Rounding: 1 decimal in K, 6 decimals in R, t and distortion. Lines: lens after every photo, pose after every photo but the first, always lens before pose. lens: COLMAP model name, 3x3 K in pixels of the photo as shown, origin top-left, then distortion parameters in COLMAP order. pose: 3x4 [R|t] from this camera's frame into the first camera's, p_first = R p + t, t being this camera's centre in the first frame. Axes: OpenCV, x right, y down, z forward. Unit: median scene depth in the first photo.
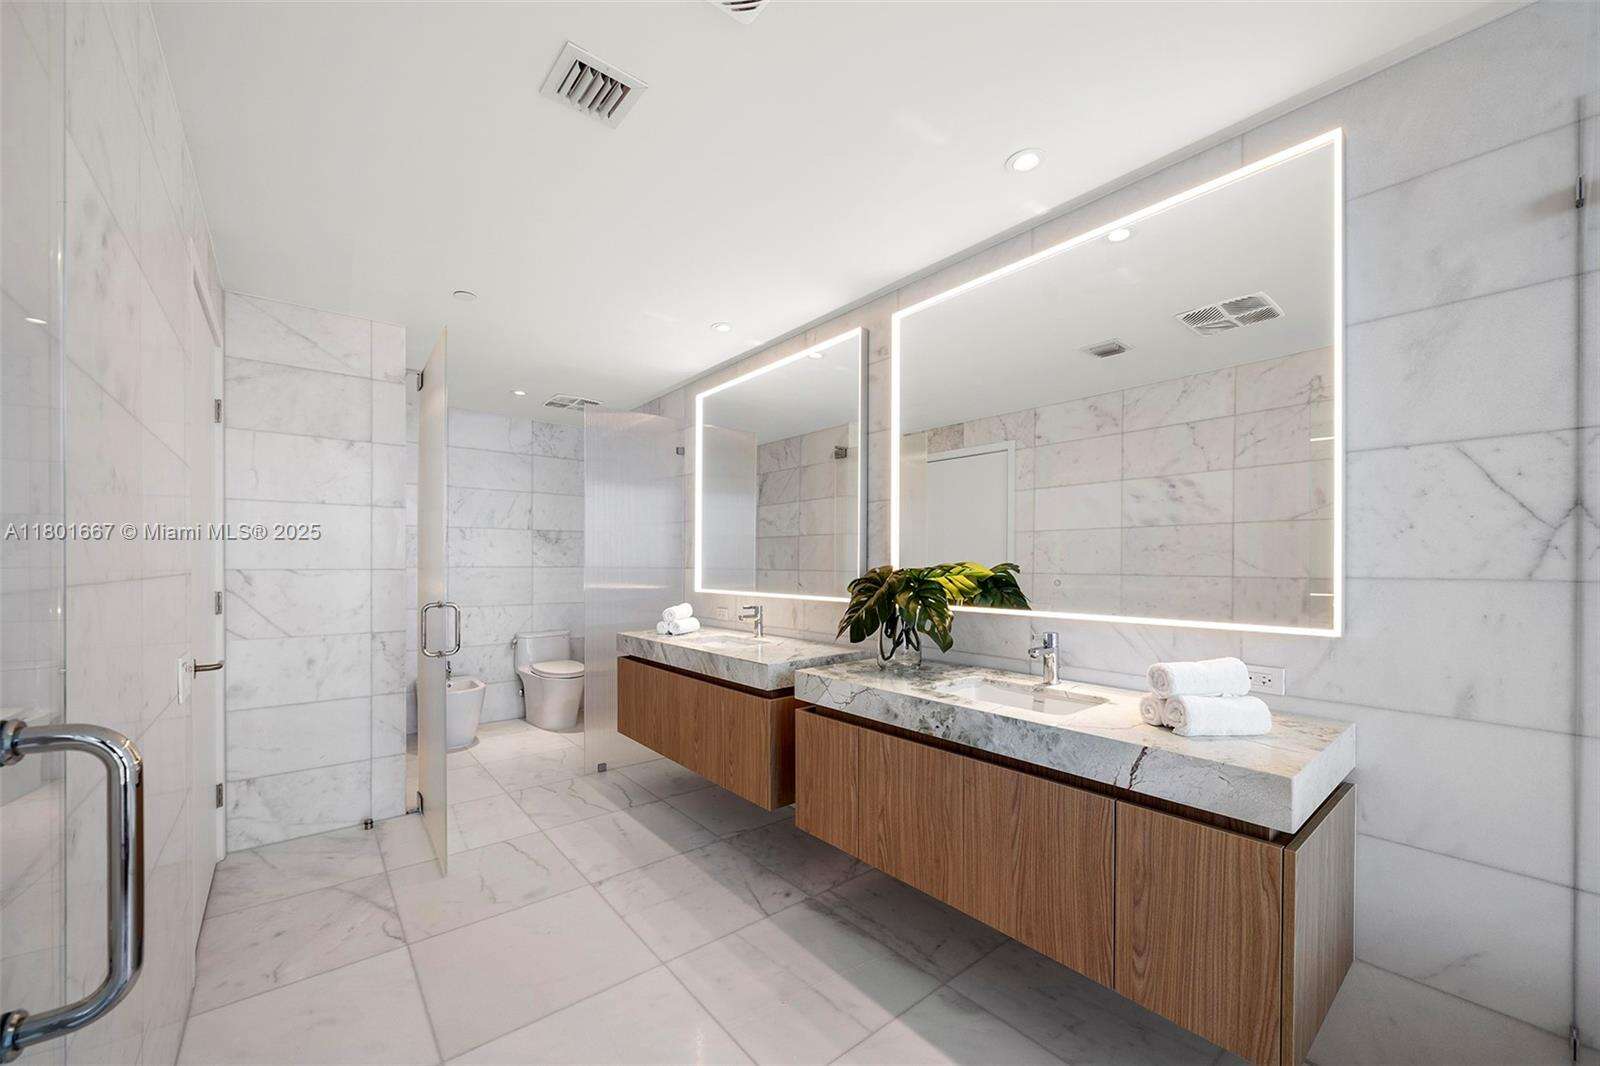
lens RADIAL K [[607.7, 0, 785.0], [0, 607.7, 561.8], [0, 0, 1]] dist [-0.002776, -0.000093]
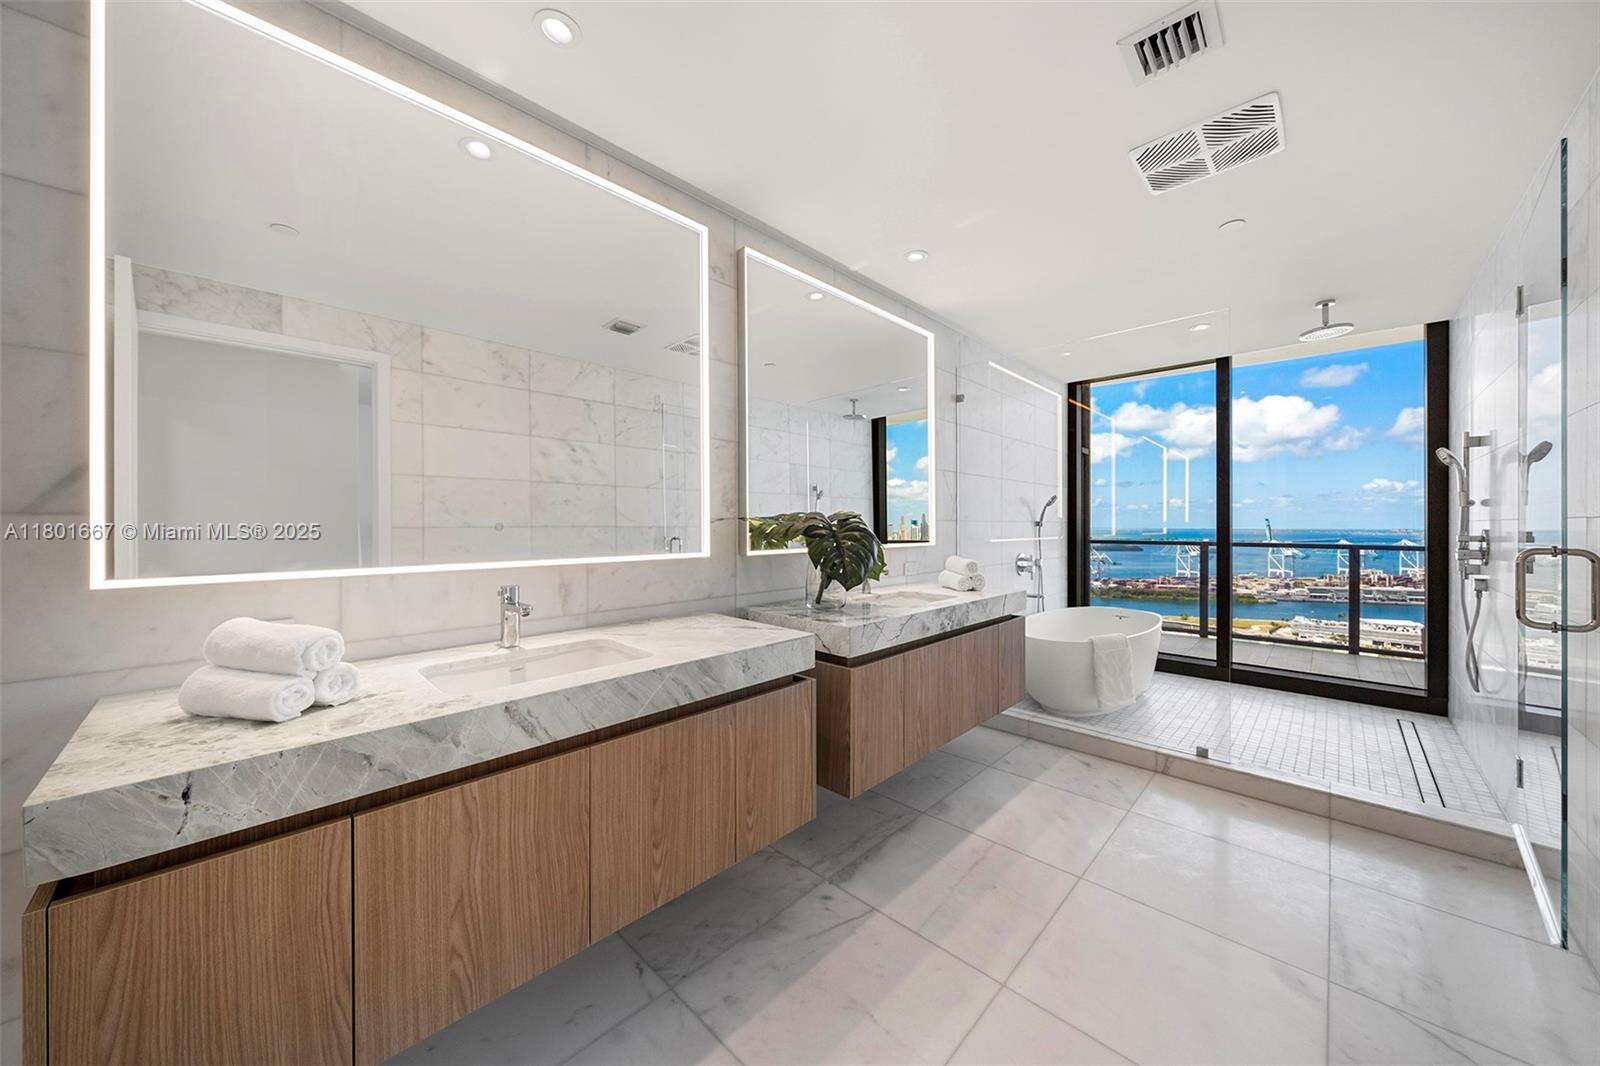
lens RADIAL K [[559.4, 0, 793.2], [0, 559.4, 521.8], [0, 0, 1]] dist [-0.009952, -0.000392]
pose [[-0.125175, 0.004404, 0.992125, -0.711365], [-0.002390, 0.999986, -0.004740, 0.025492], [-0.992132, -0.002965, -0.125163, 1.068288]]
